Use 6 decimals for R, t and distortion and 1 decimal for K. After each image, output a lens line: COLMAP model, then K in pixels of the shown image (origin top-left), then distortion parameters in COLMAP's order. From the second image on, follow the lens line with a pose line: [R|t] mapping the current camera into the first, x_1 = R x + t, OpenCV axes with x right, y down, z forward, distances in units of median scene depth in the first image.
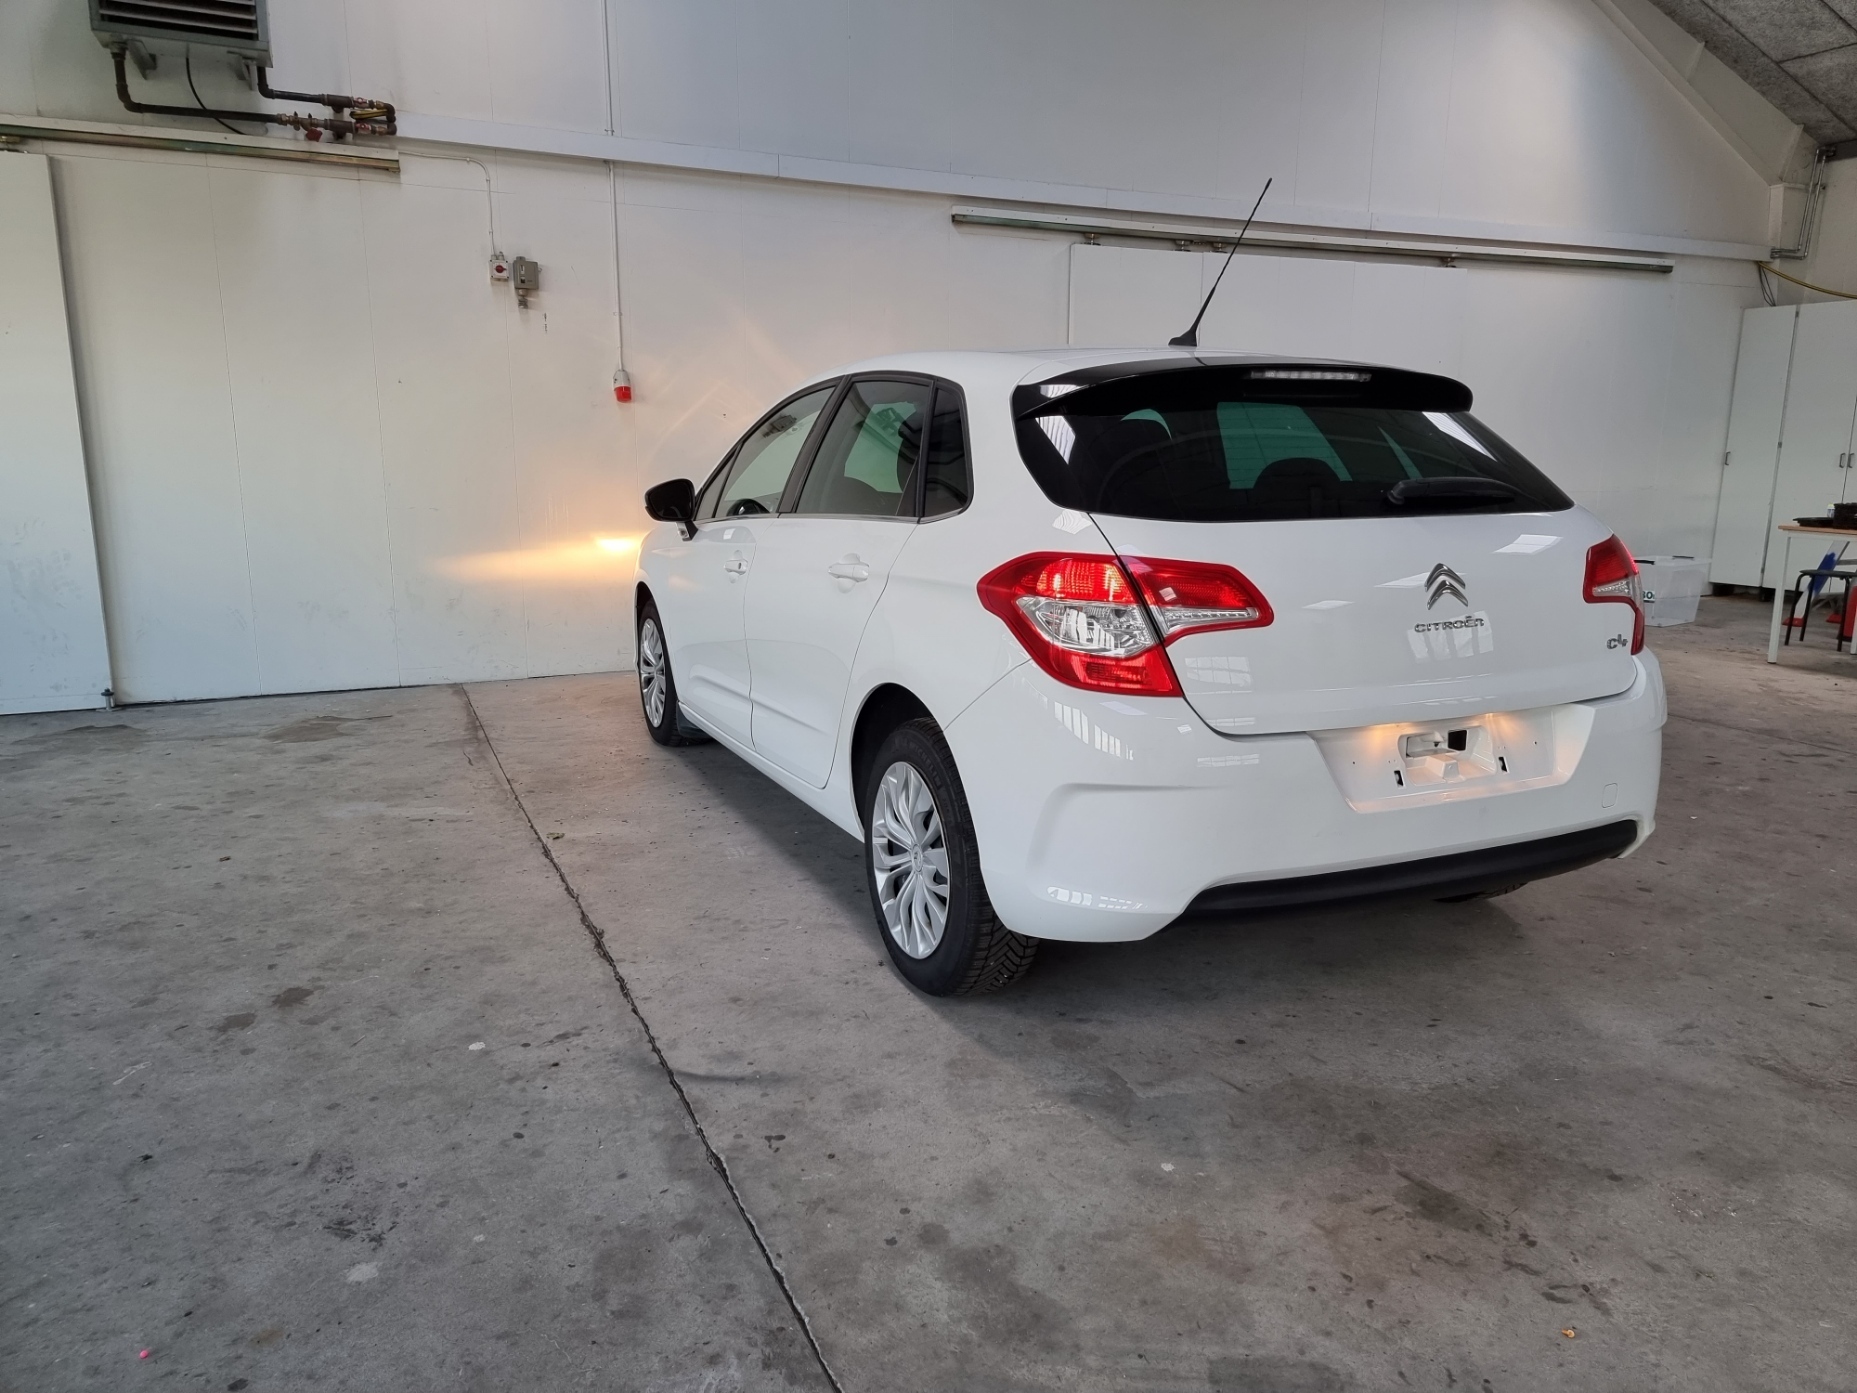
lens RADIAL K [[1277.5, 0, 941.2], [0, 1277.5, 690.3], [0, 0, 1]] dist [0.073985, -0.056444]
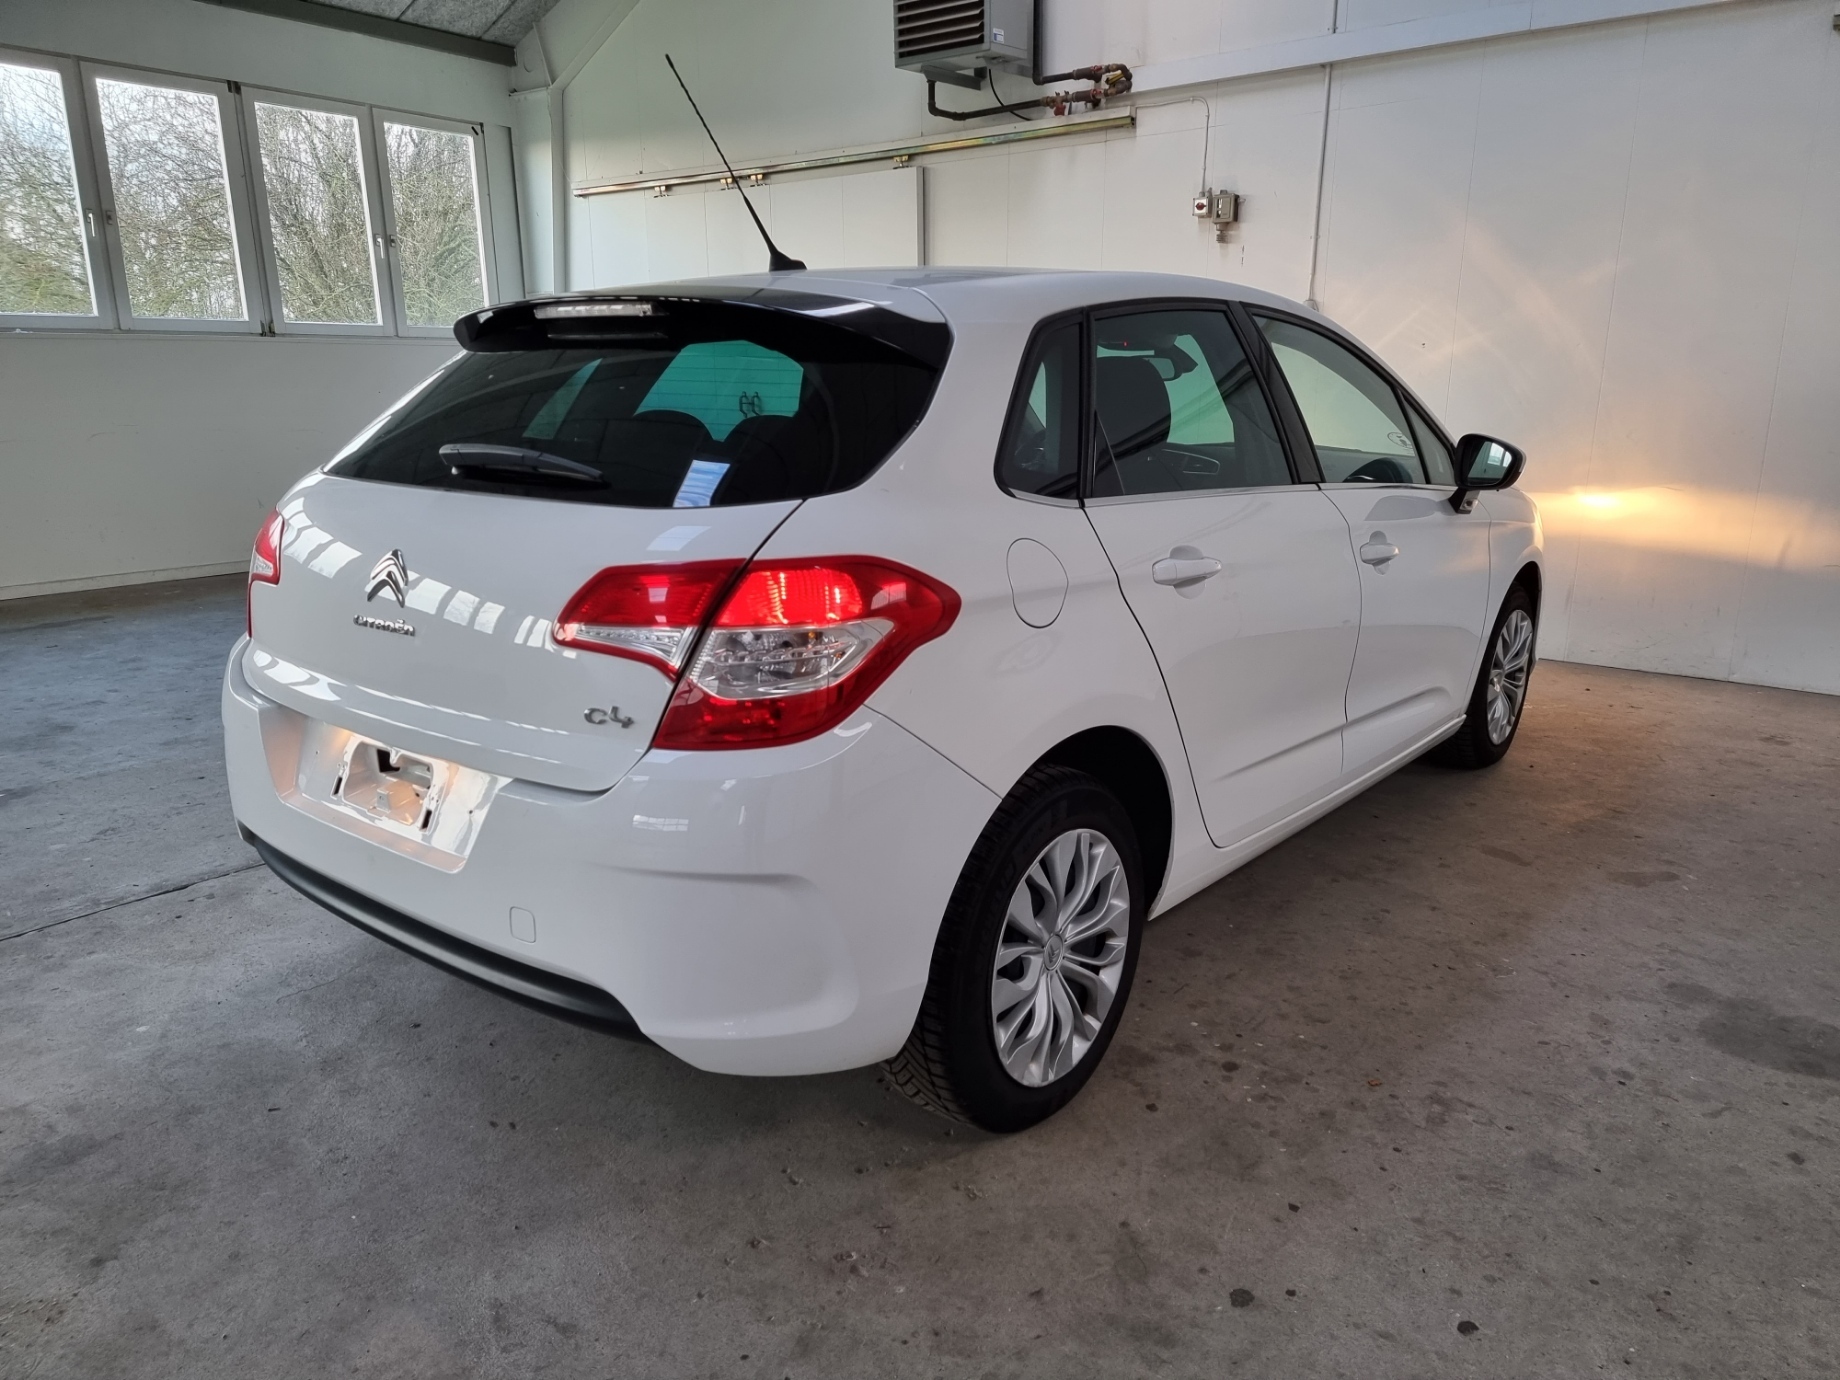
lens RADIAL K [[1265.8, 0, 928.3], [0, 1265.8, 691.1], [0, 0, 1]] dist [0.073985, -0.056444]
pose [[0.447537, 0.214134, -0.868250, 0.549435], [-0.165946, 0.973931, 0.154662, -0.083943], [0.878734, 0.074865, 0.471405, 0.404783]]
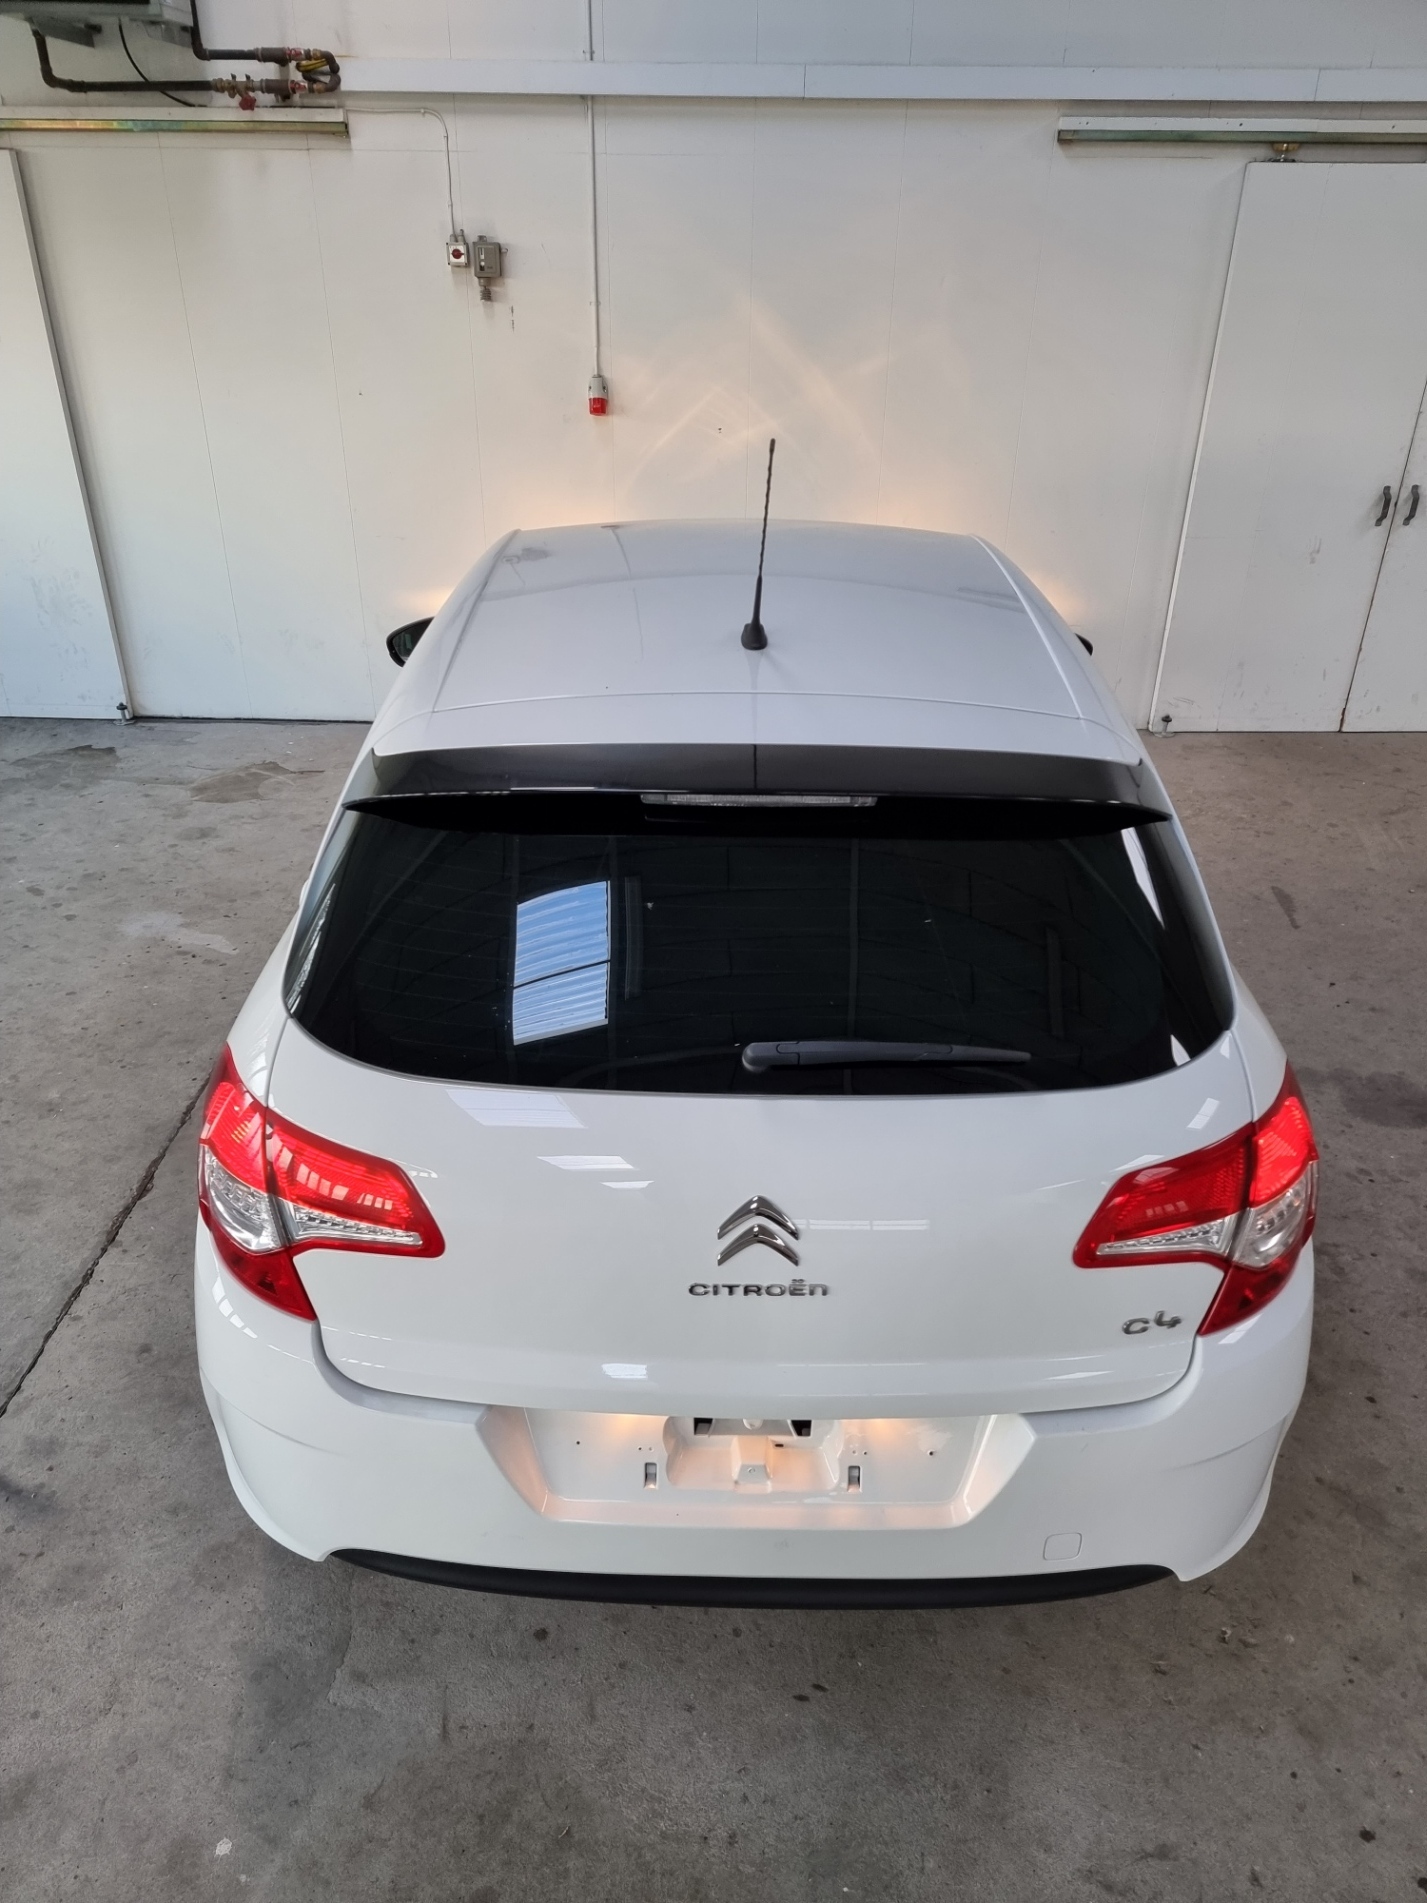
lens RADIAL K [[1309.1, 0, 703.9], [0, 1309.1, 956.5], [0, 0, 1]] dist [0.073985, -0.056444]
pose [[0.902654, 0.202231, -0.379893, 0.256495], [-0.085411, 0.949339, 0.302424, -0.177500], [0.421807, -0.240537, 0.874197, 0.199154]]
